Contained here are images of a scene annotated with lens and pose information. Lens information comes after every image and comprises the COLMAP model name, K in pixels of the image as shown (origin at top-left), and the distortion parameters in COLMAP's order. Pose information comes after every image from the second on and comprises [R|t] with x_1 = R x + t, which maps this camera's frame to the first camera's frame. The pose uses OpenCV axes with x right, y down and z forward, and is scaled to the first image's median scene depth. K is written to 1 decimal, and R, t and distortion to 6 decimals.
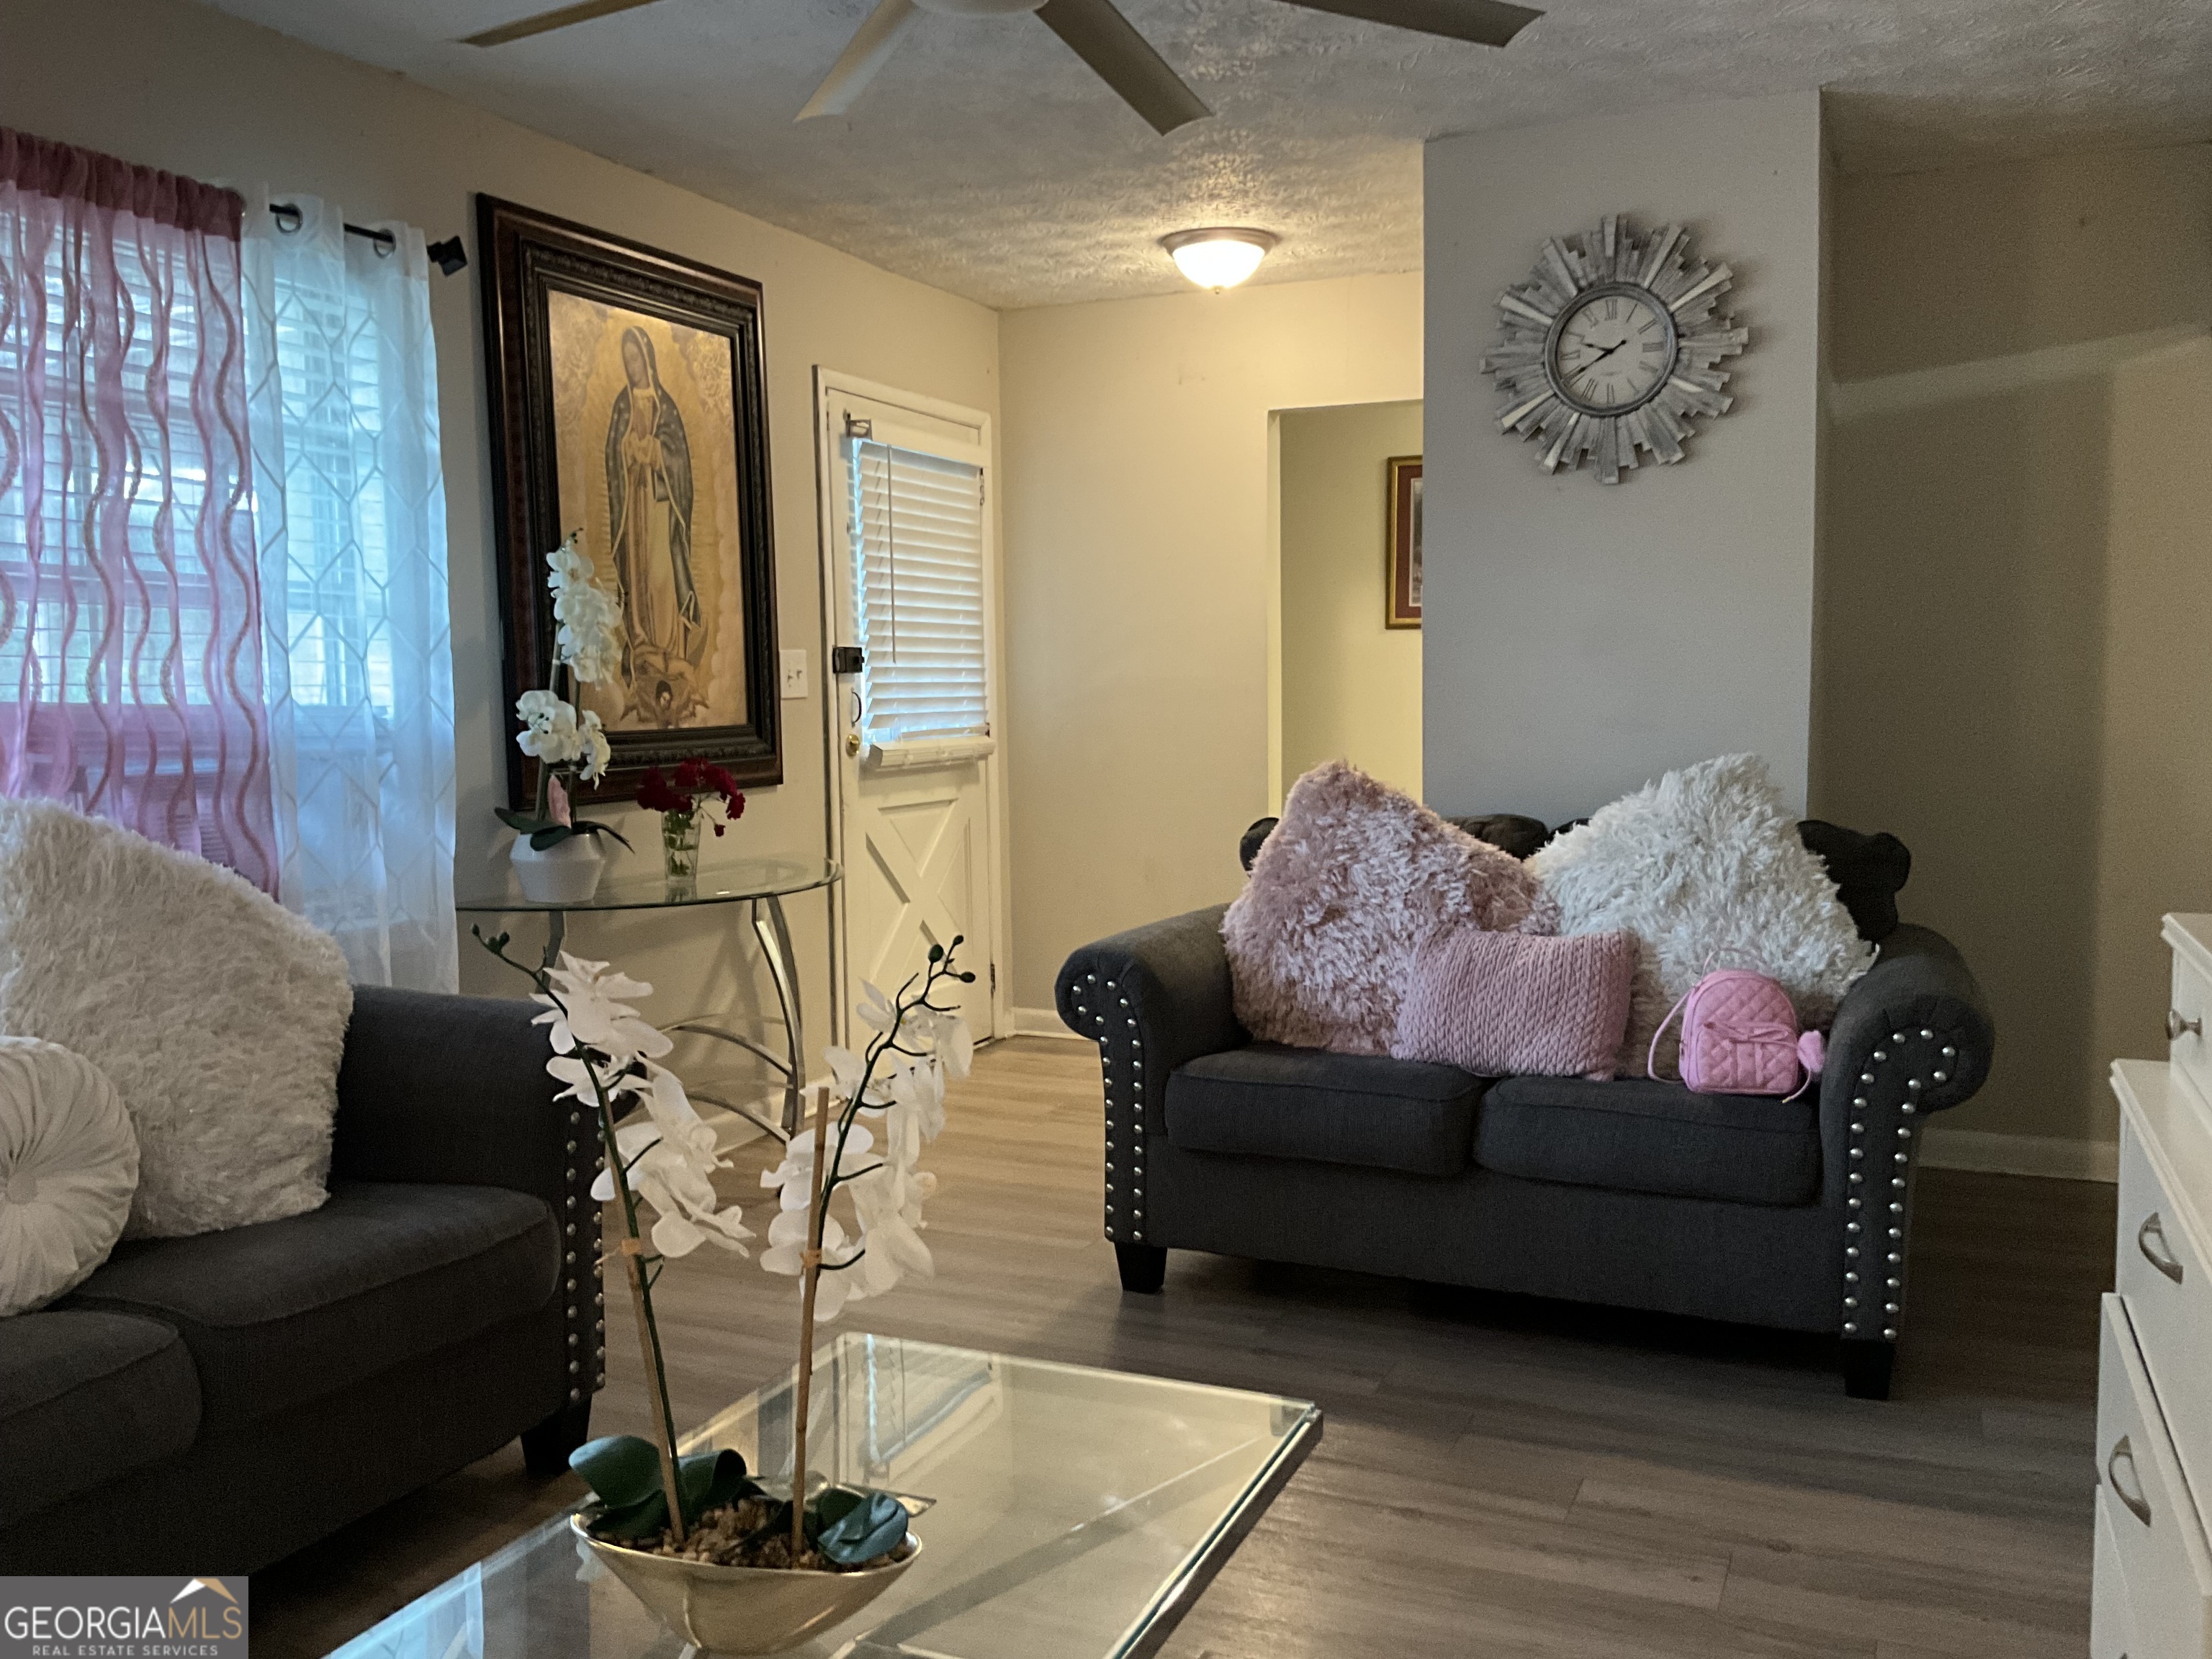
lens RADIAL K [[1814.5, 0, 1103.0], [0, 1814.5, 822.6], [0, 0, 1]] dist [0.100228, -0.204876]
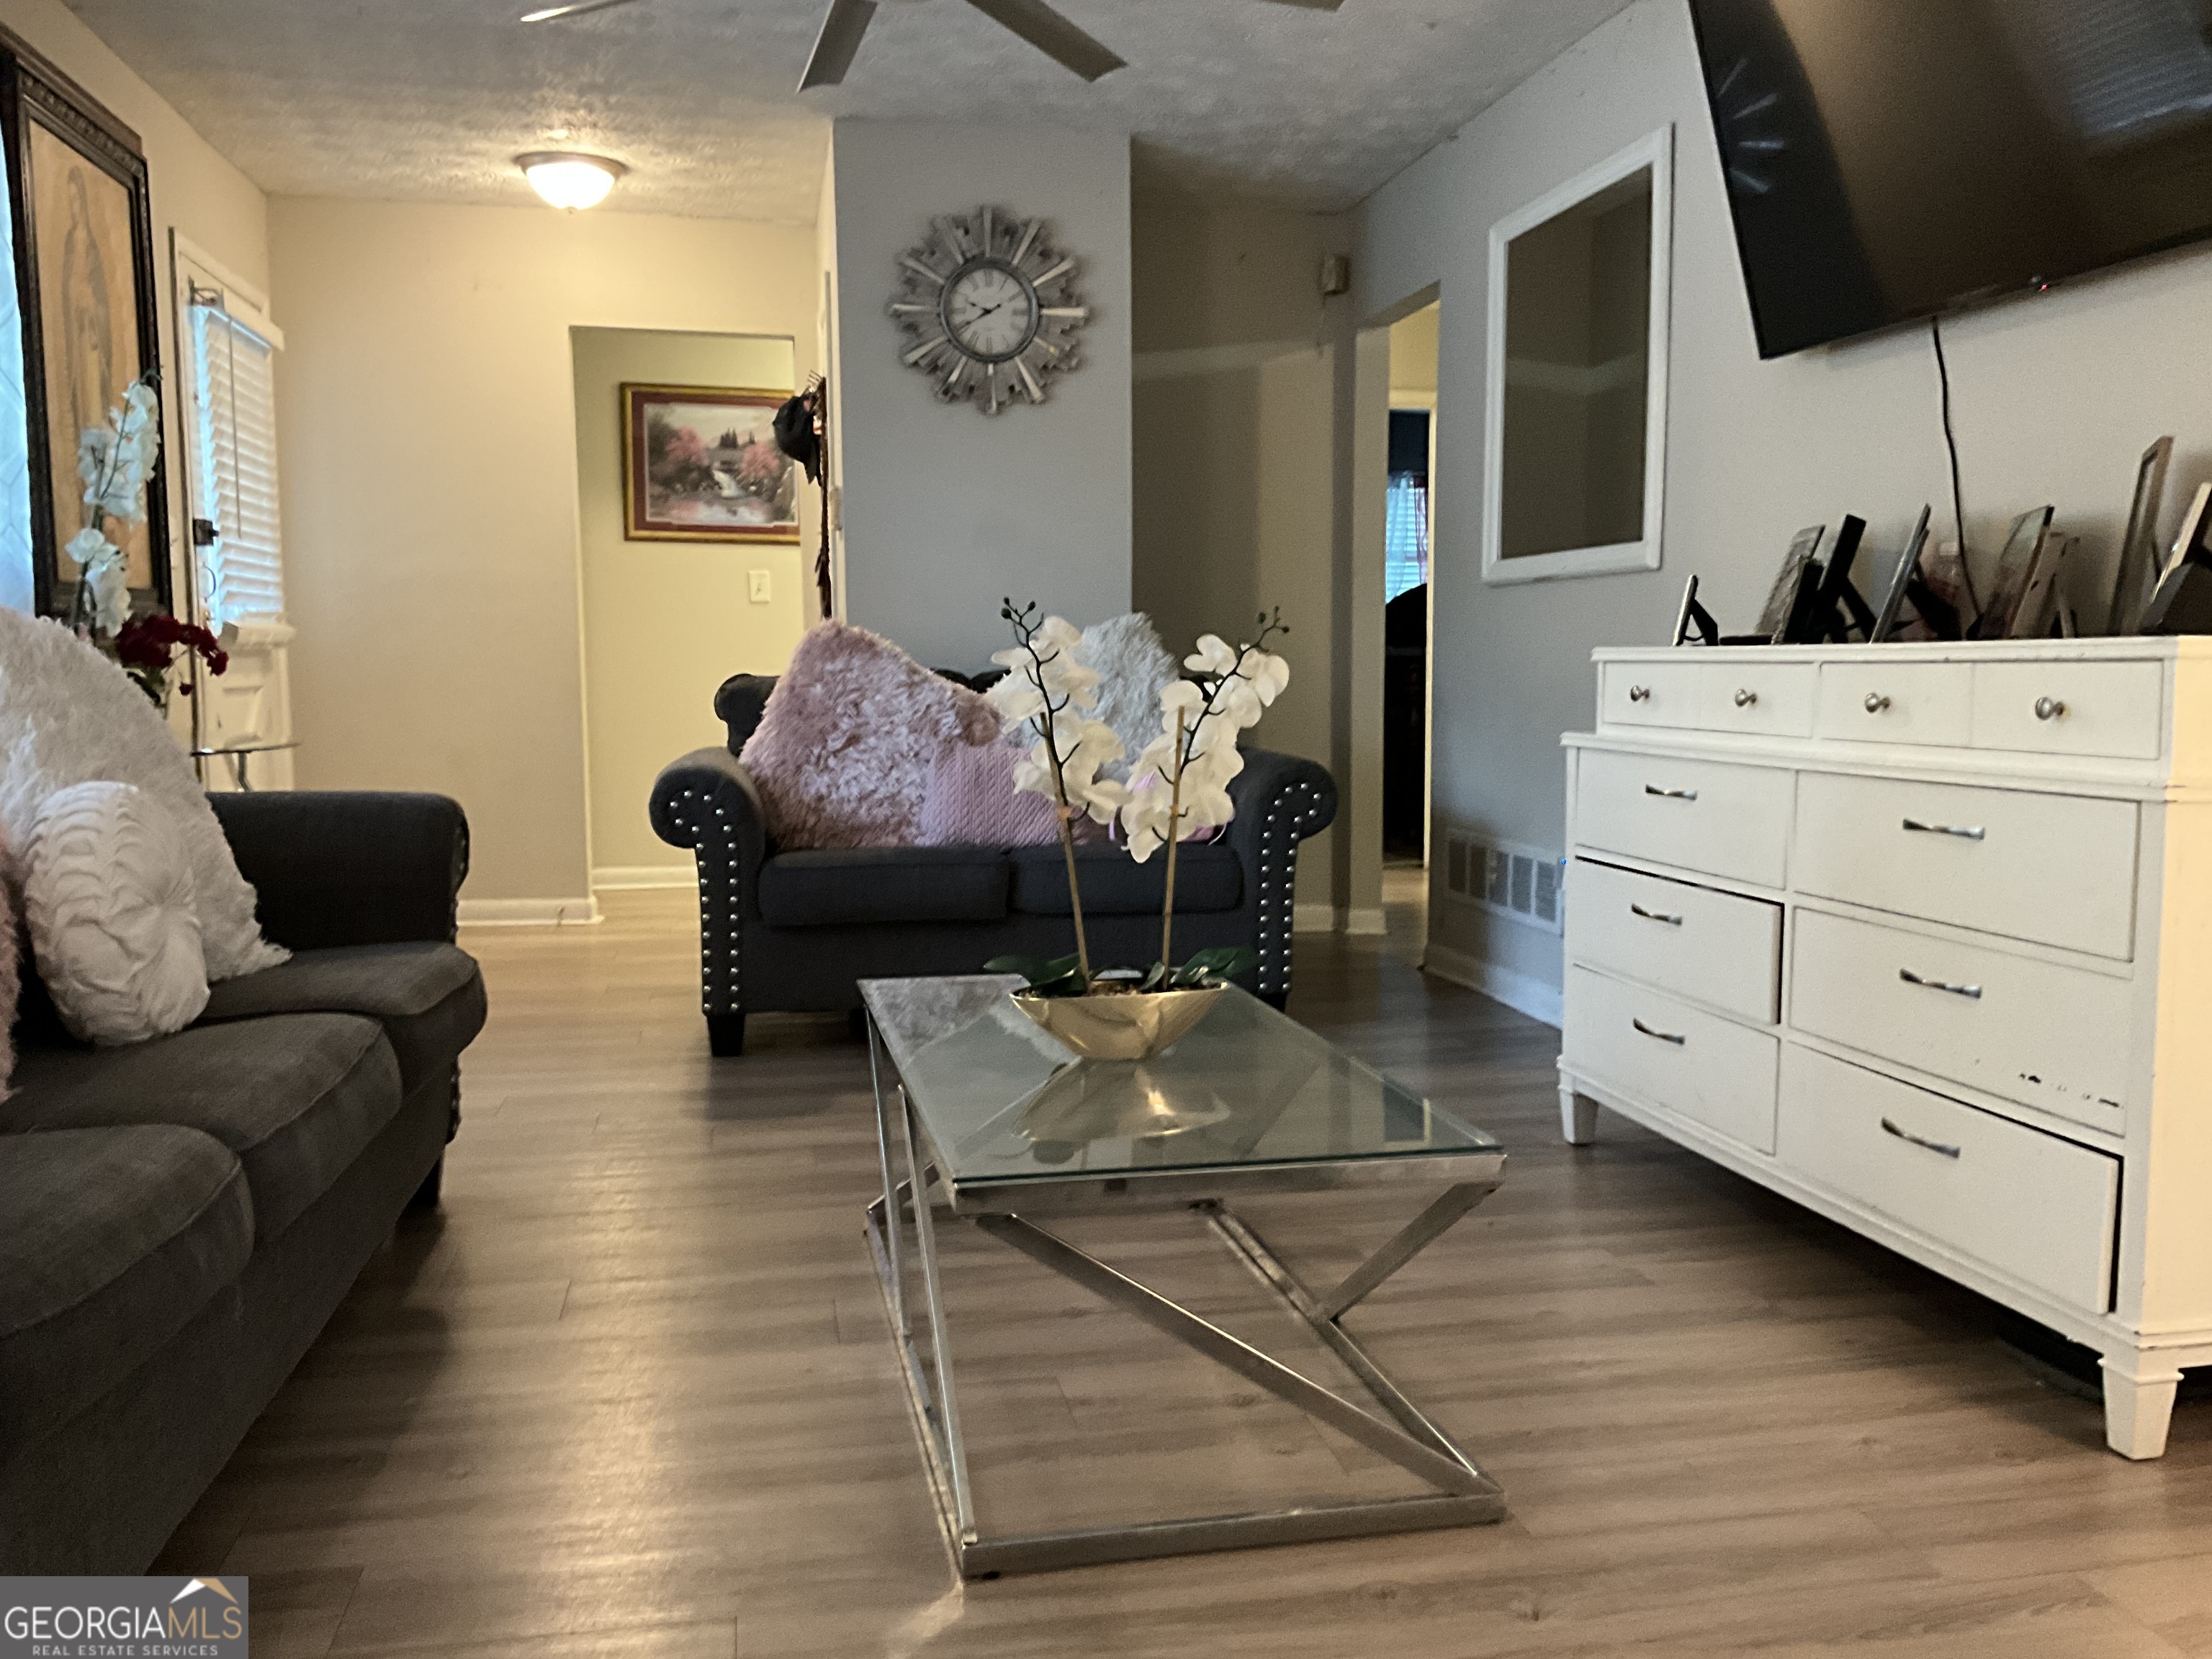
lens RADIAL K [[1814.5, 0, 1103.0], [0, 1814.5, 822.6], [0, 0, 1]] dist [0.100228, -0.204876]
pose [[0.815007, -0.043230, 0.577836, -0.434127], [0.035363, 0.999065, 0.024866, 0.078030], [-0.578371, 0.000168, 0.815774, -0.107440]]
